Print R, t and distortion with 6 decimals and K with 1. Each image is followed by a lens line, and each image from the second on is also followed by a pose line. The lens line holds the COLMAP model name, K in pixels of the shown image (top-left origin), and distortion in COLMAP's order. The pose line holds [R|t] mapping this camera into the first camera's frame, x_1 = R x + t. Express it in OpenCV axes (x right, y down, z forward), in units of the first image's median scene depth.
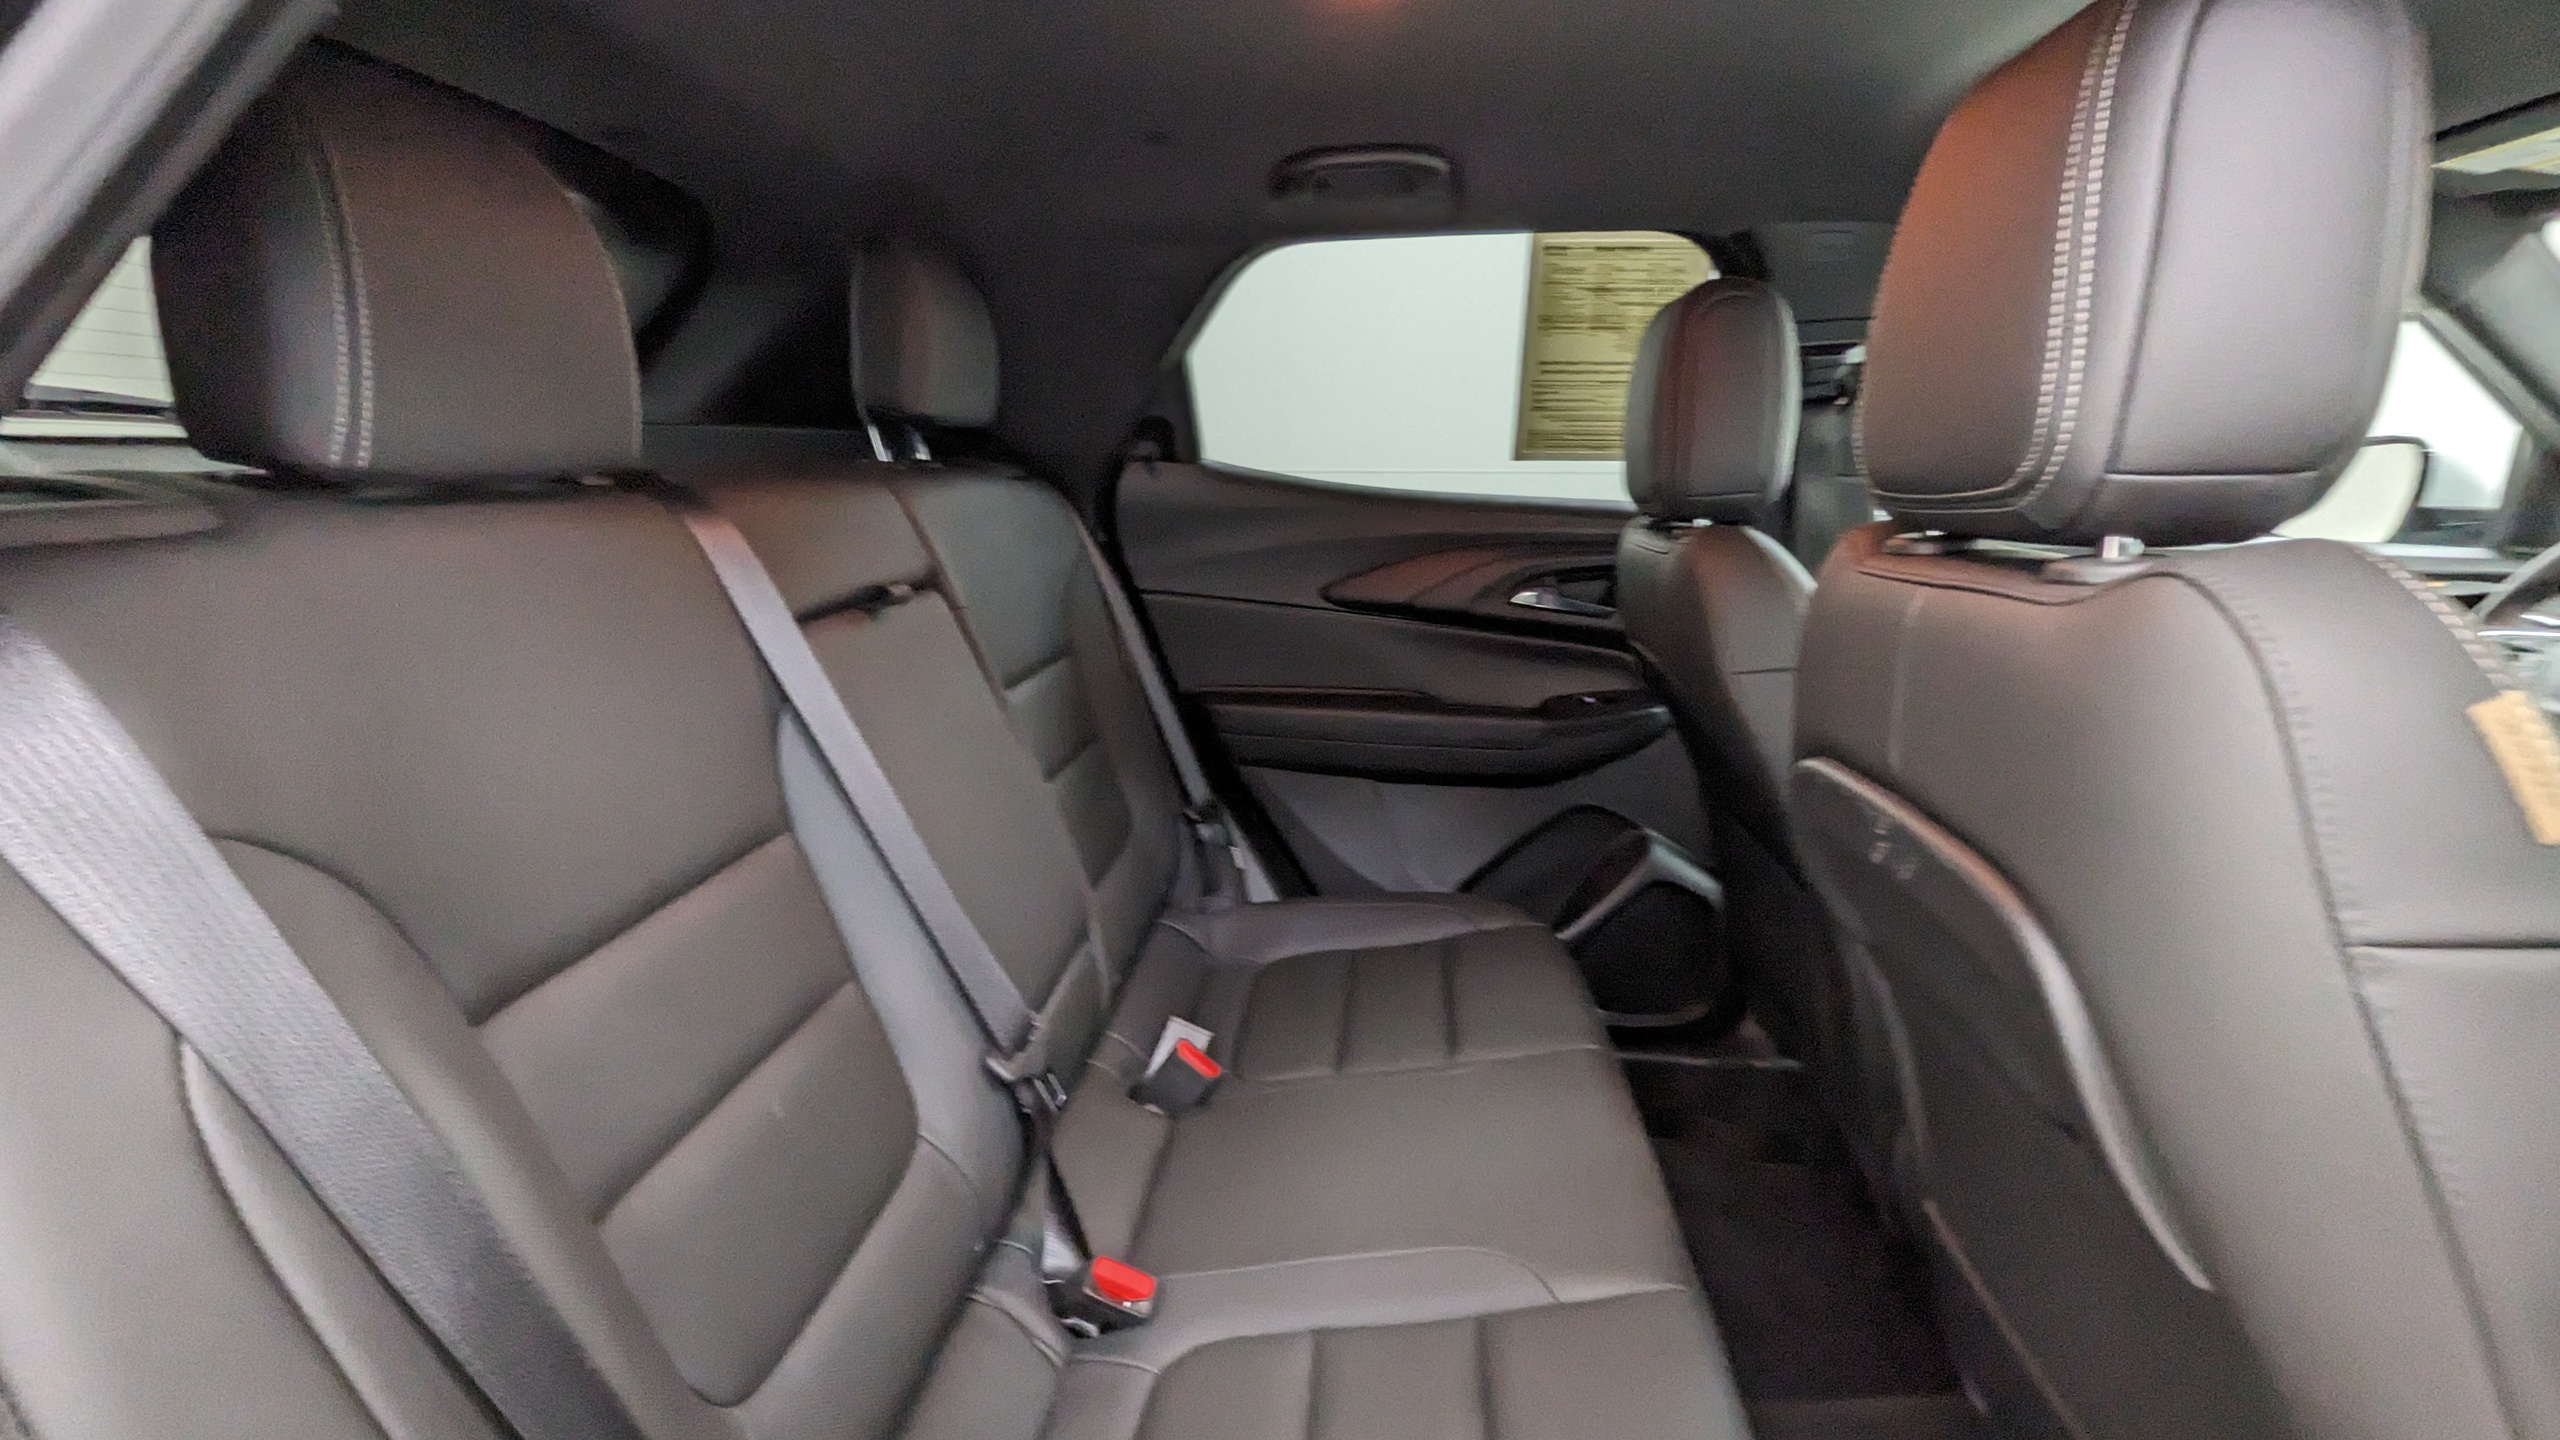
lens RADIAL K [[1224.4, 0, 1282.6], [0, 1224.4, 724.8], [0, 0, 1]] dist [-0.000982, -0.000598]
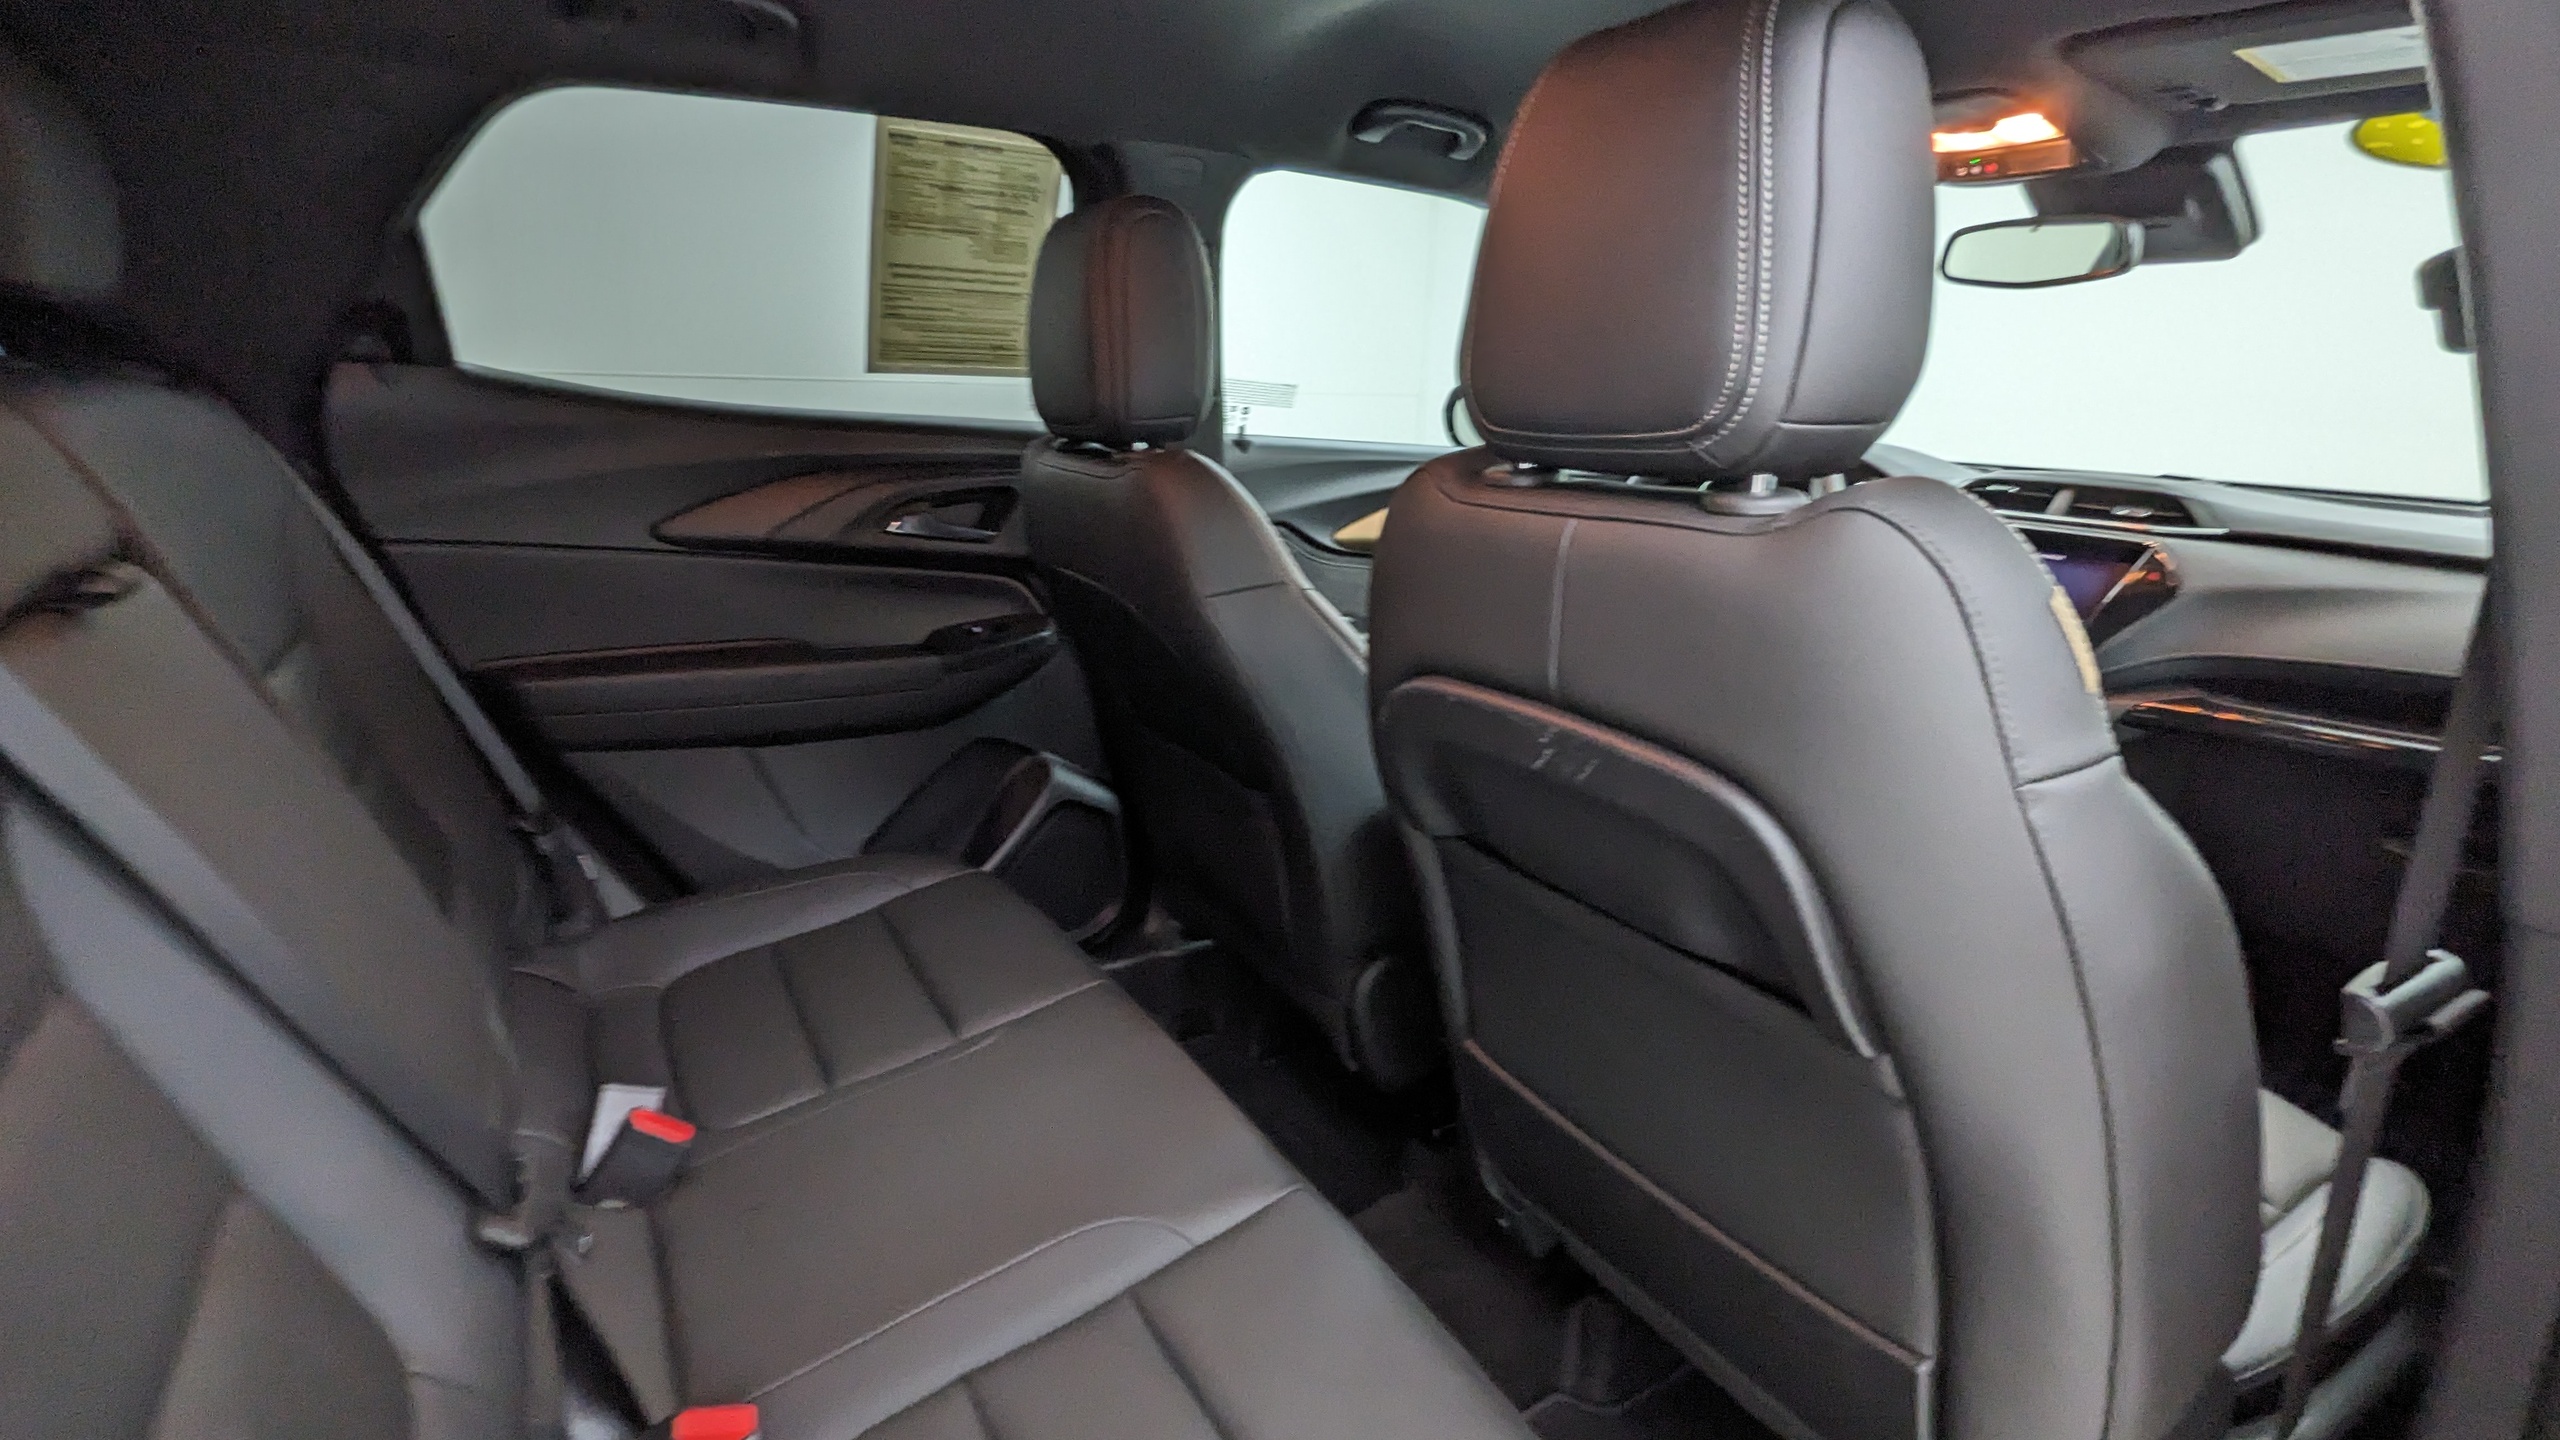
lens RADIAL K [[1224.4, 0, 1282.6], [0, 1224.4, 724.8], [0, 0, 1]] dist [-0.000982, -0.000598]
pose [[0.806393, -0.141656, 0.574164, -0.130408], [0.099476, 0.989545, 0.104427, -0.025408], [-0.582954, -0.027094, 0.812053, 0.089653]]
